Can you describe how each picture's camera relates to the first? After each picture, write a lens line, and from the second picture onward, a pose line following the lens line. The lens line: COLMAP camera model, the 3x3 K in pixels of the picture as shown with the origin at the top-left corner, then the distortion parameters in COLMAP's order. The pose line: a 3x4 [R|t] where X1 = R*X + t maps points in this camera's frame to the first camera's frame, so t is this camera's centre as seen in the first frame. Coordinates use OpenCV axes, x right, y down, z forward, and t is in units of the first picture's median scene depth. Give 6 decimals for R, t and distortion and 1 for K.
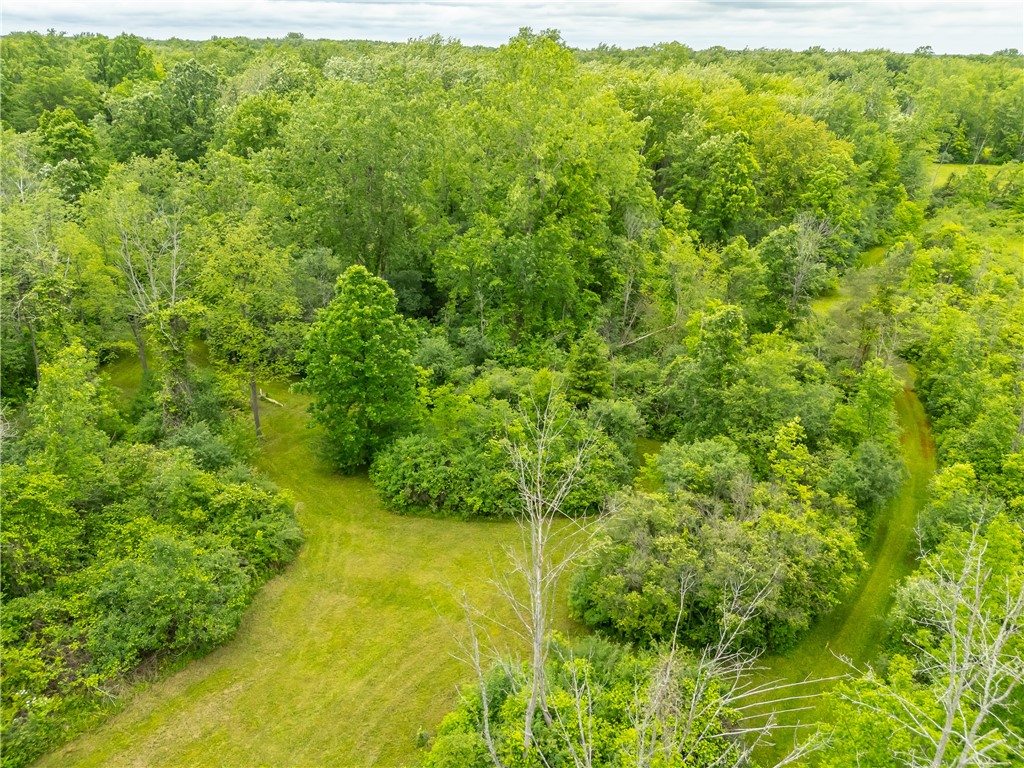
lens RADIAL K [[729.3, 0, 511.3], [0, 729.3, 388.3], [0, 0, 1]] dist [0.042164, -0.035374]
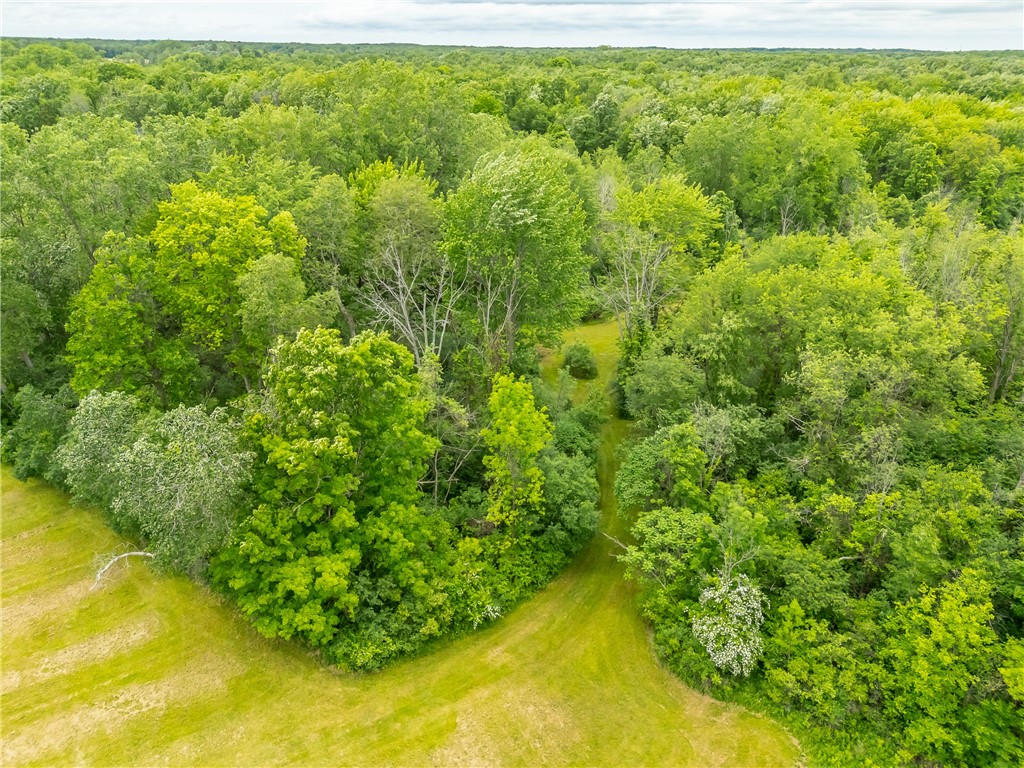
lens RADIAL K [[729.3, 0, 511.5], [0, 729.3, 382.5], [0, 0, 1]] dist [0.042164, -0.035374]
pose [[0.940413, 0.131540, -0.313562, -0.001610], [-0.133373, 0.990942, 0.015698, 0.586051], [0.312786, 0.027058, 0.949438, -1.759261]]
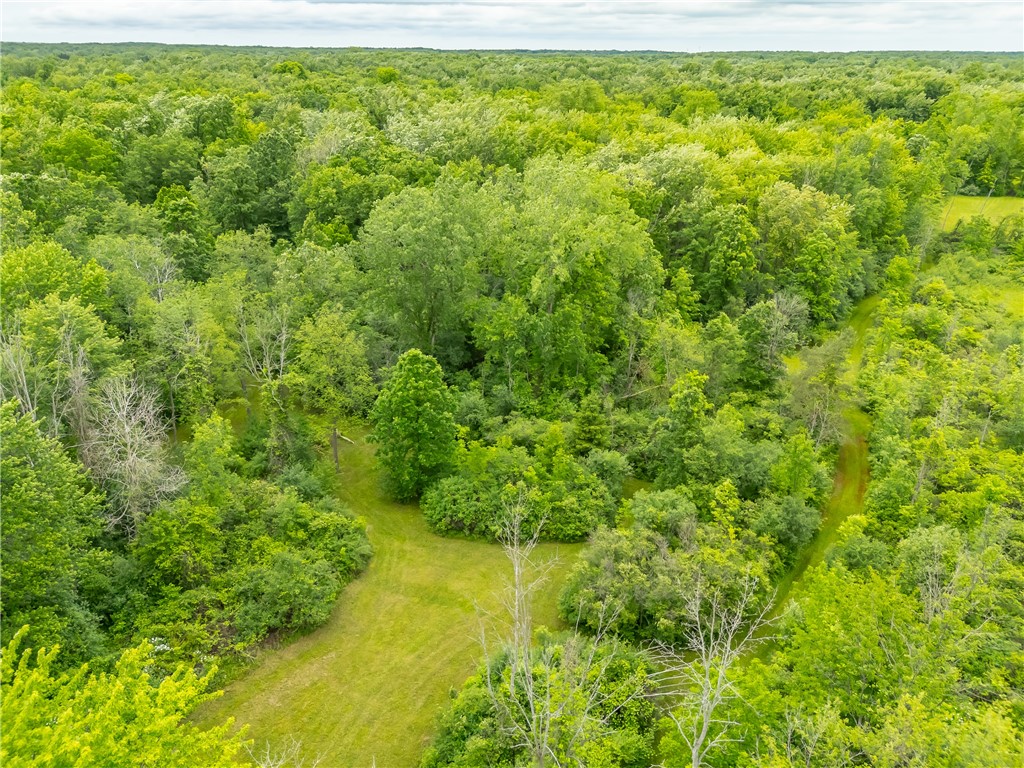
lens RADIAL K [[729.3, 0, 510.0], [0, 729.3, 387.9], [0, 0, 1]] dist [0.042164, -0.035374]
pose [[0.997646, 0.018587, -0.066007, 0.055830], [-0.018498, 0.999827, 0.001967, -0.104849], [0.066032, -0.000742, 0.997817, -0.331462]]
